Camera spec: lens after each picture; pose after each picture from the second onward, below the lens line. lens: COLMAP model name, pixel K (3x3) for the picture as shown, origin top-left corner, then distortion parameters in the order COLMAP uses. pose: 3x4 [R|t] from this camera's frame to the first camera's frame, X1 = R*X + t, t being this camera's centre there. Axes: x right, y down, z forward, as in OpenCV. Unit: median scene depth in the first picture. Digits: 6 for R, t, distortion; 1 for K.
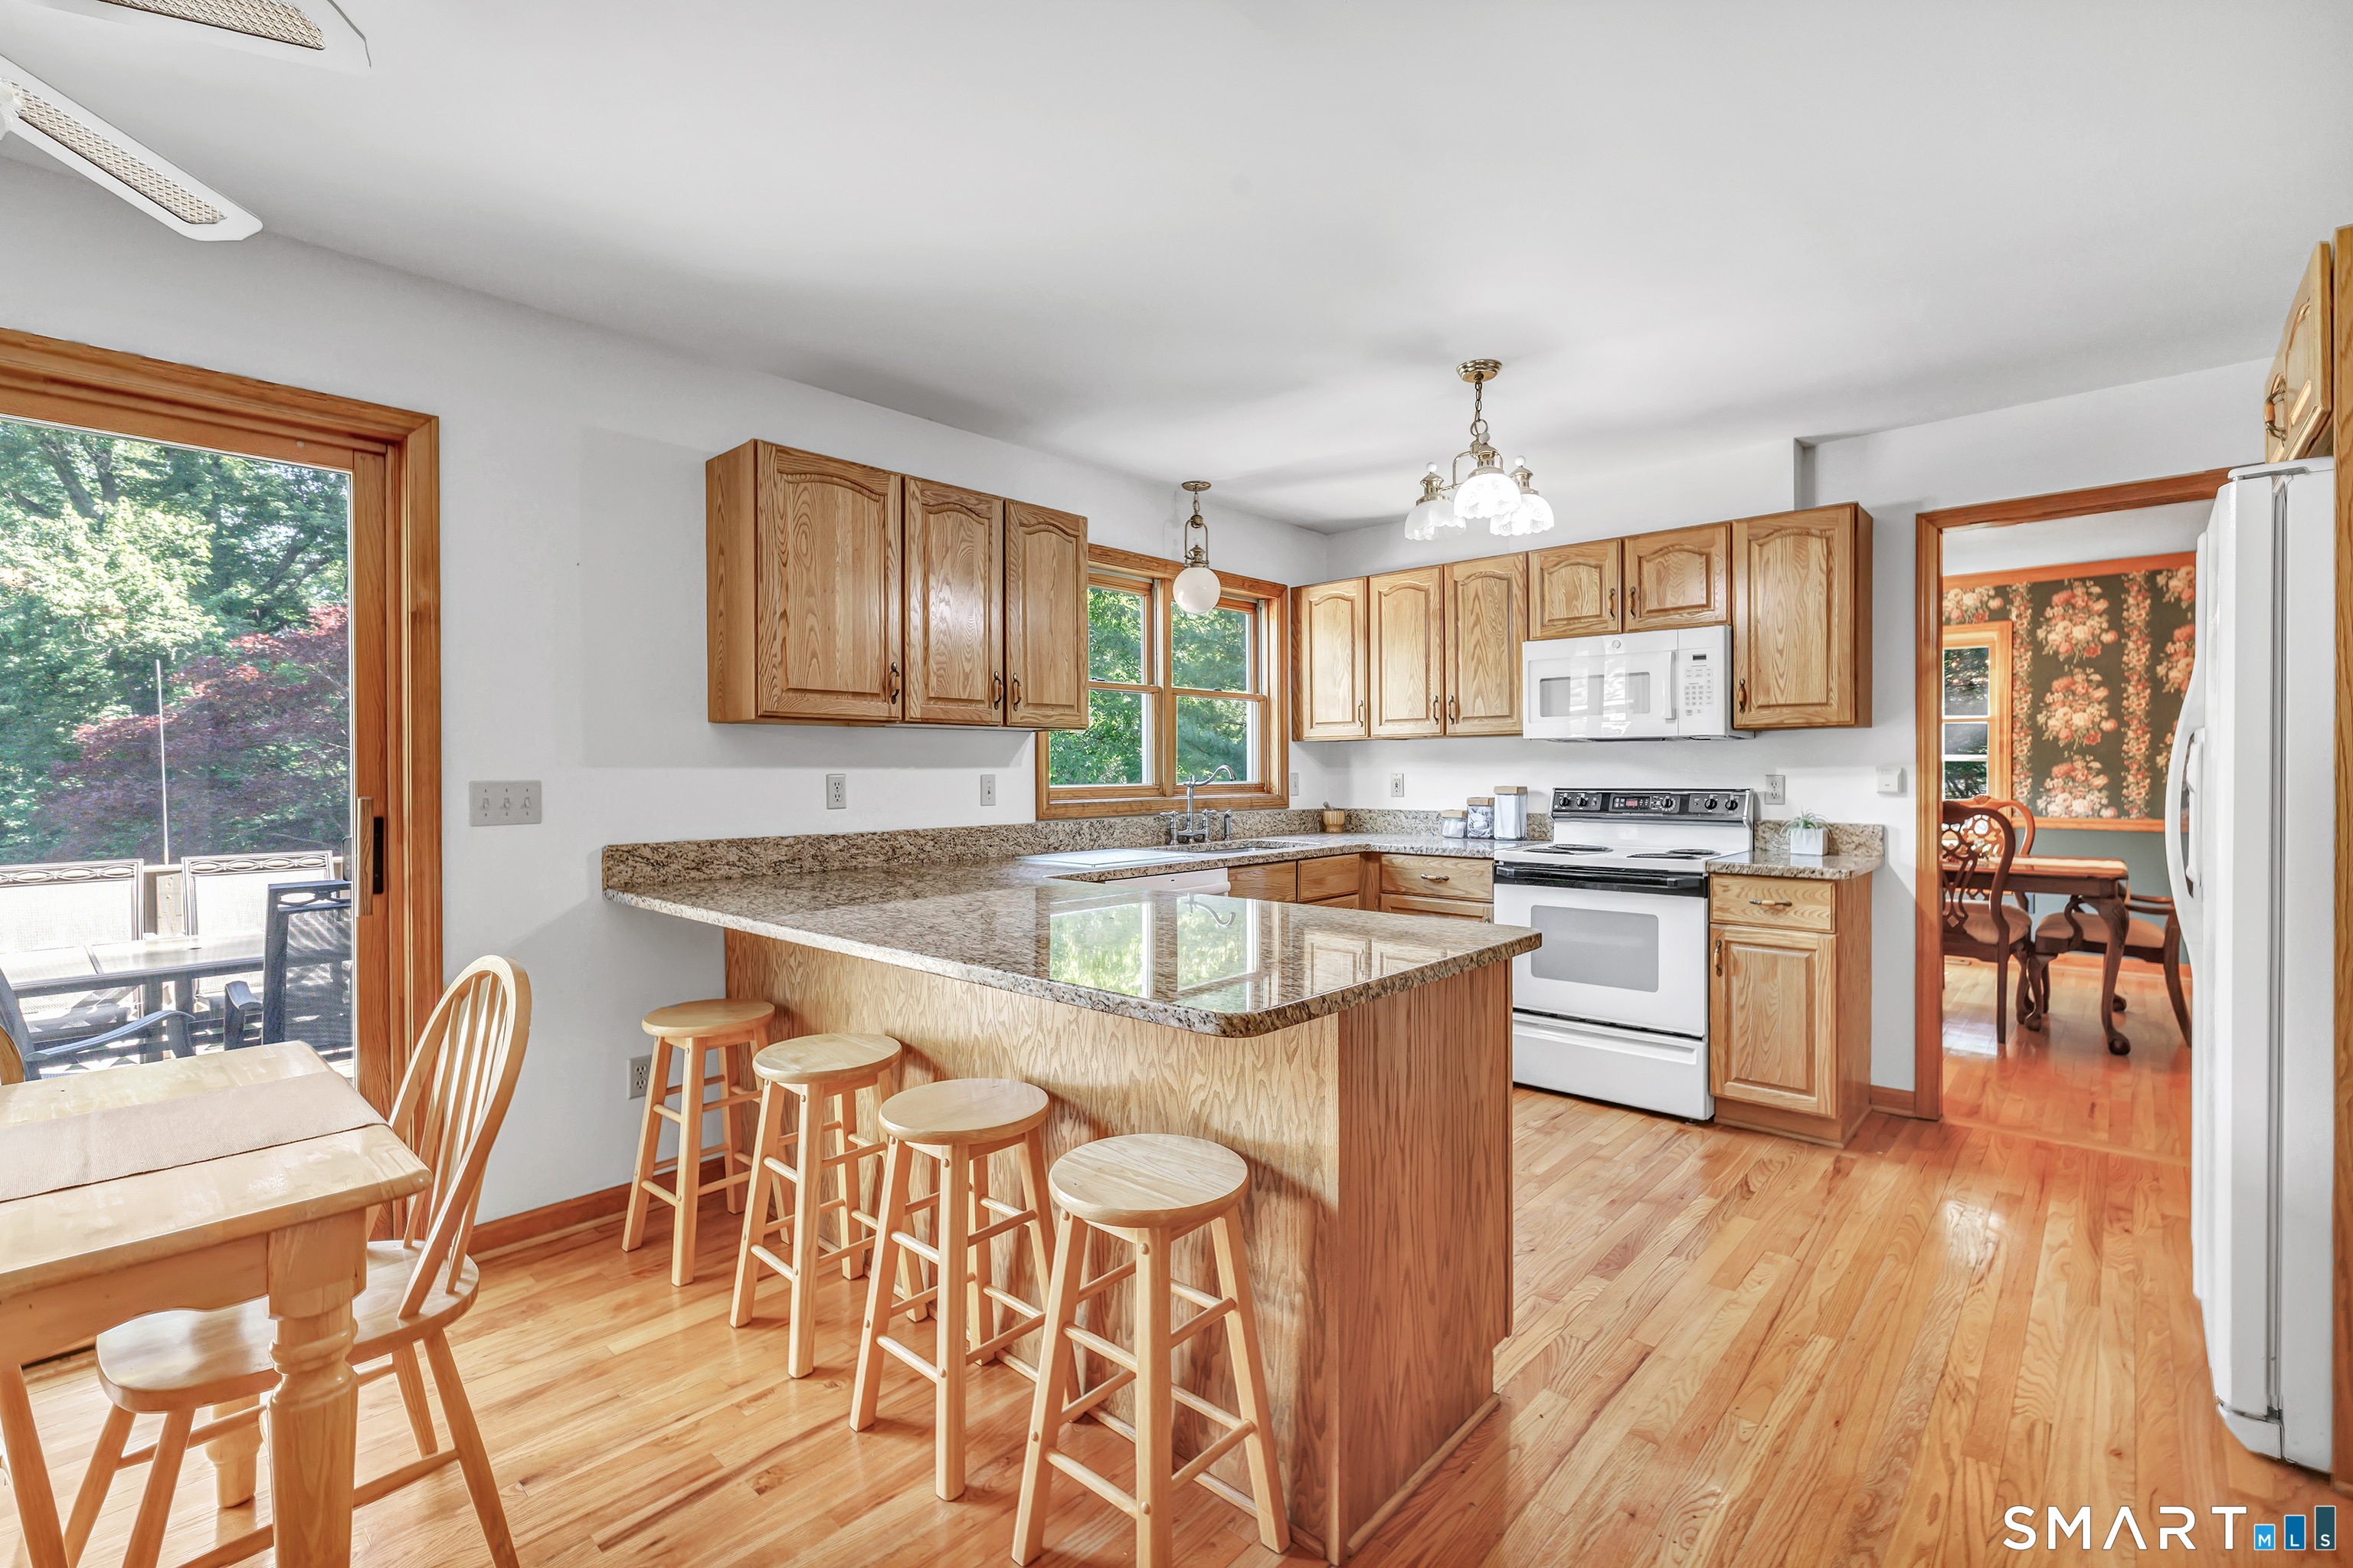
lens RADIAL K [[1038.8, 0, 1158.4], [0, 1038.8, 785.2], [0, 0, 1]] dist [-0.002087, 0.000986]
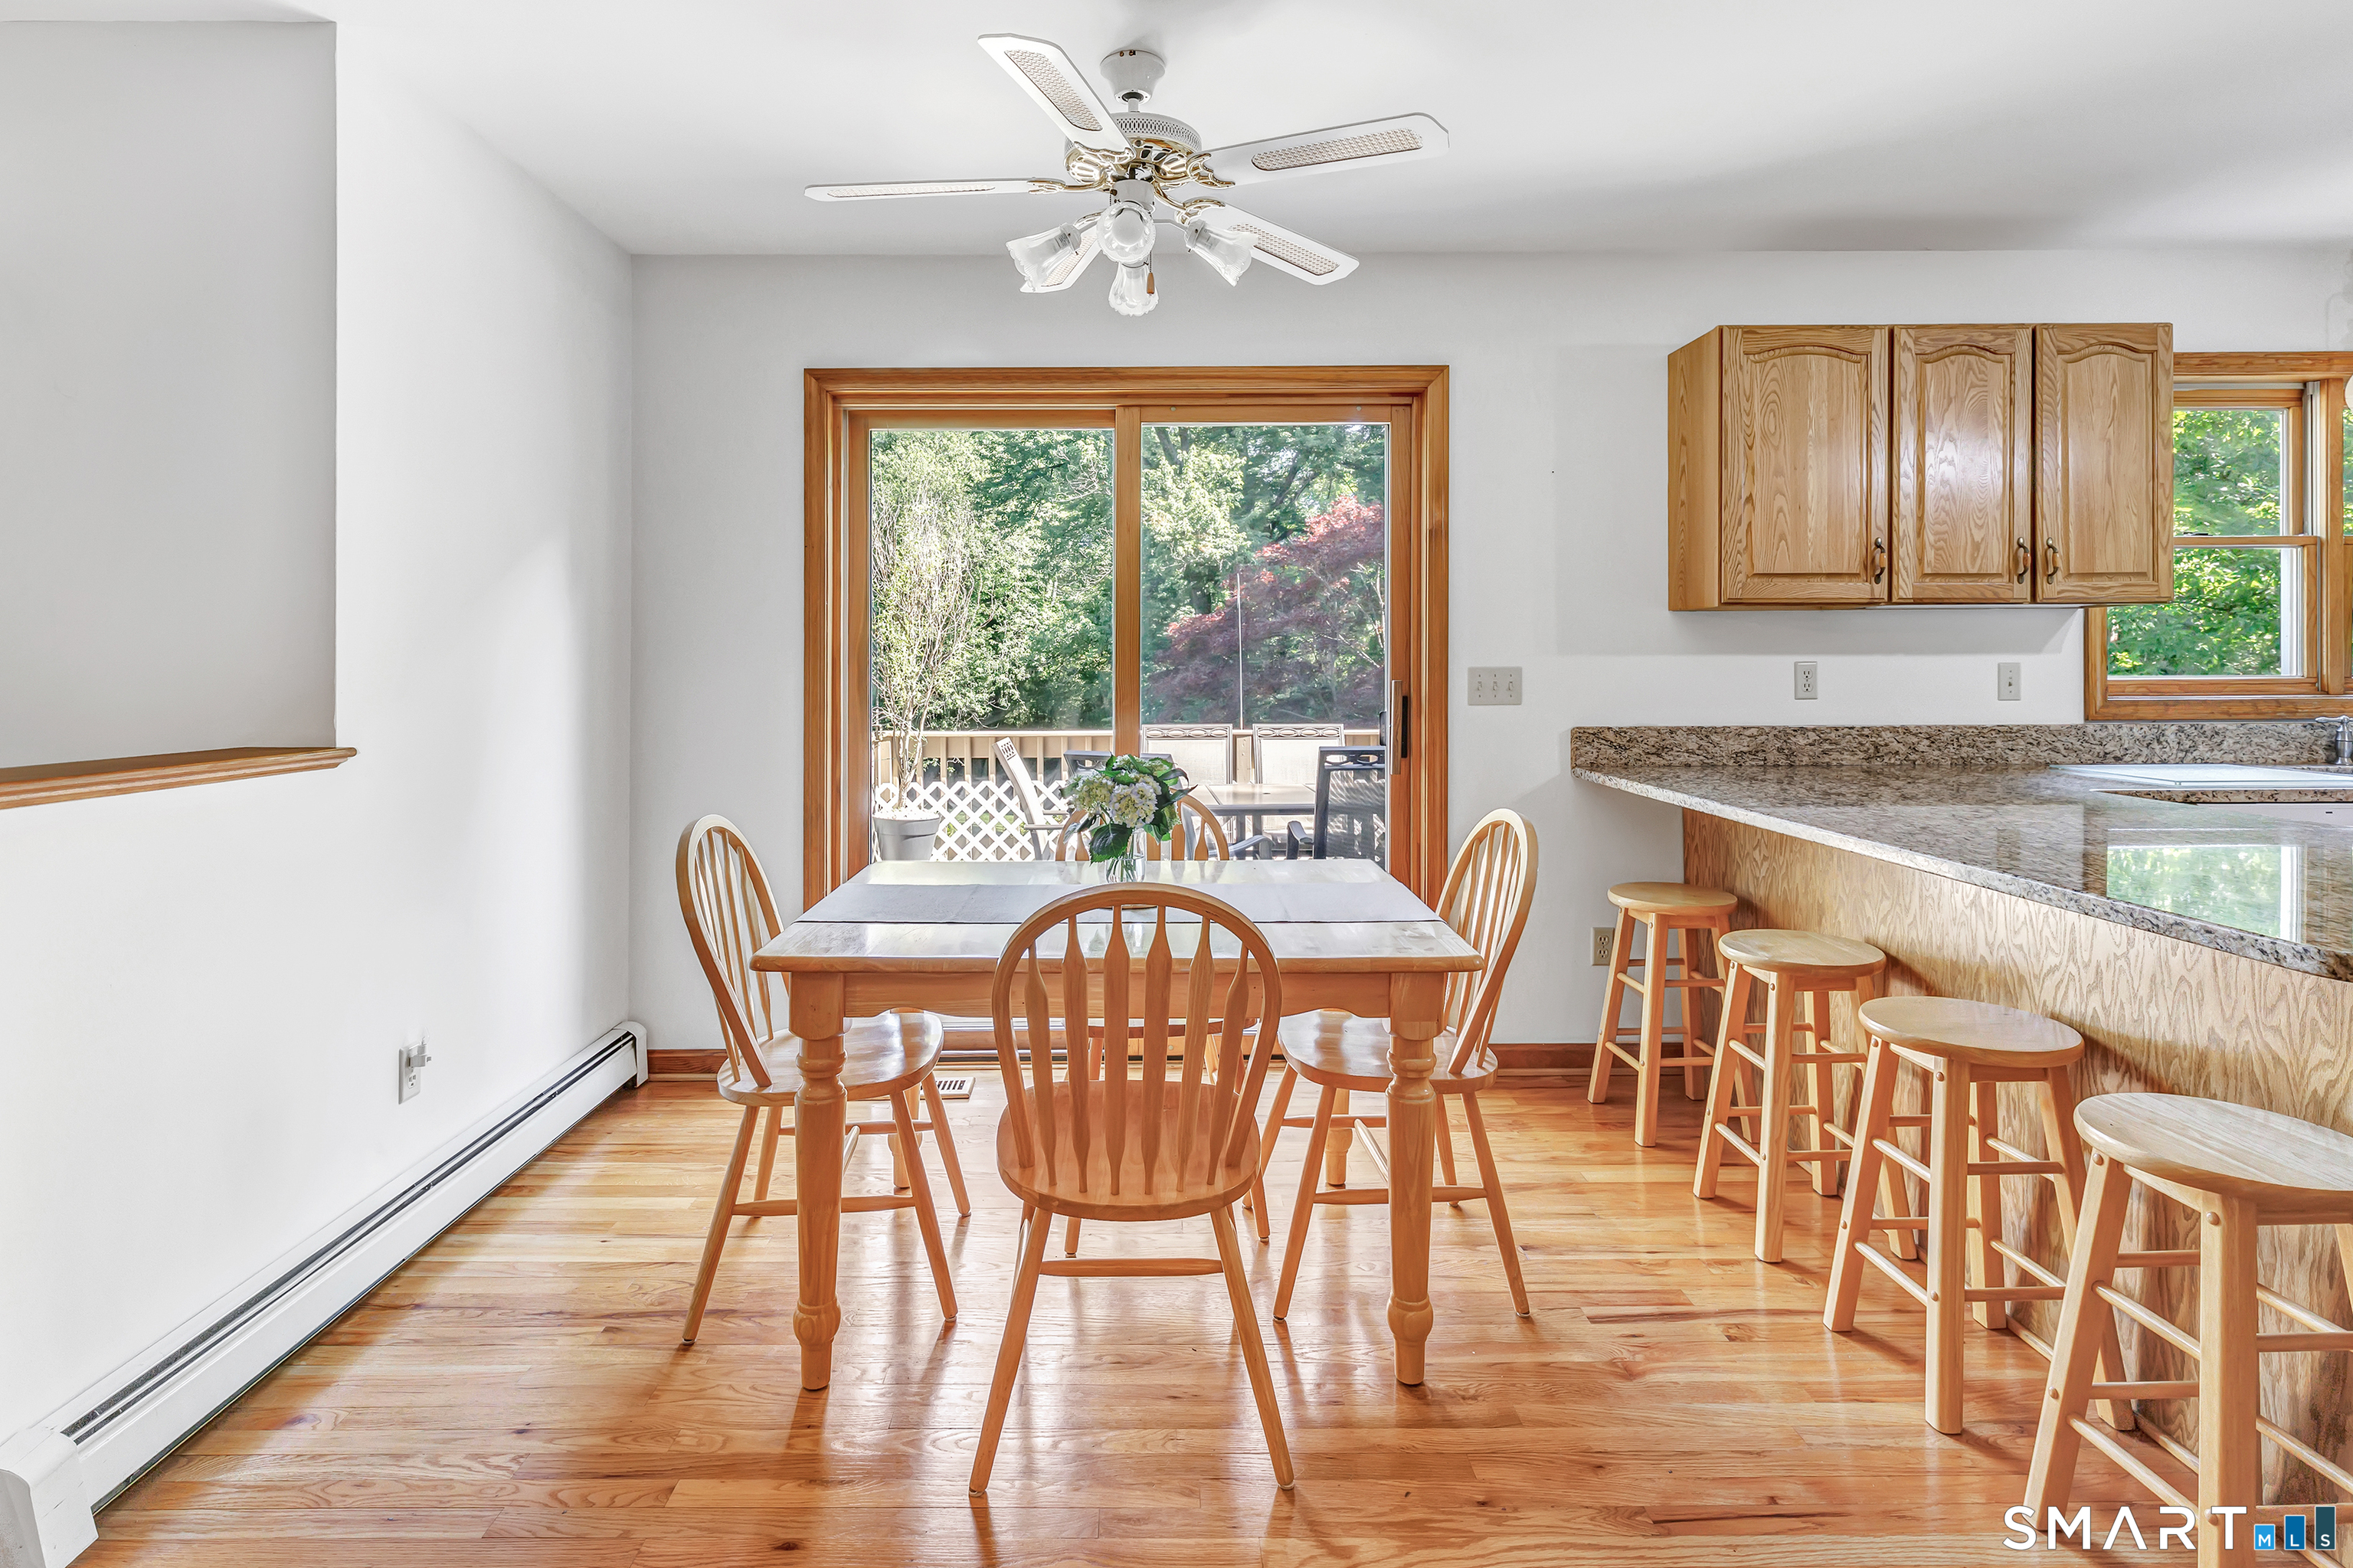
lens RADIAL K [[1145.5, 0, 1156.0], [0, 1145.5, 666.4], [0, 0, 1]] dist [-0.003308, 0.003207]
pose [[0.689777, 0.004008, -0.724011, 0.029237], [-0.007914, 0.999967, -0.002004, 0.000201], [0.723979, 0.007112, 0.689786, -0.124302]]
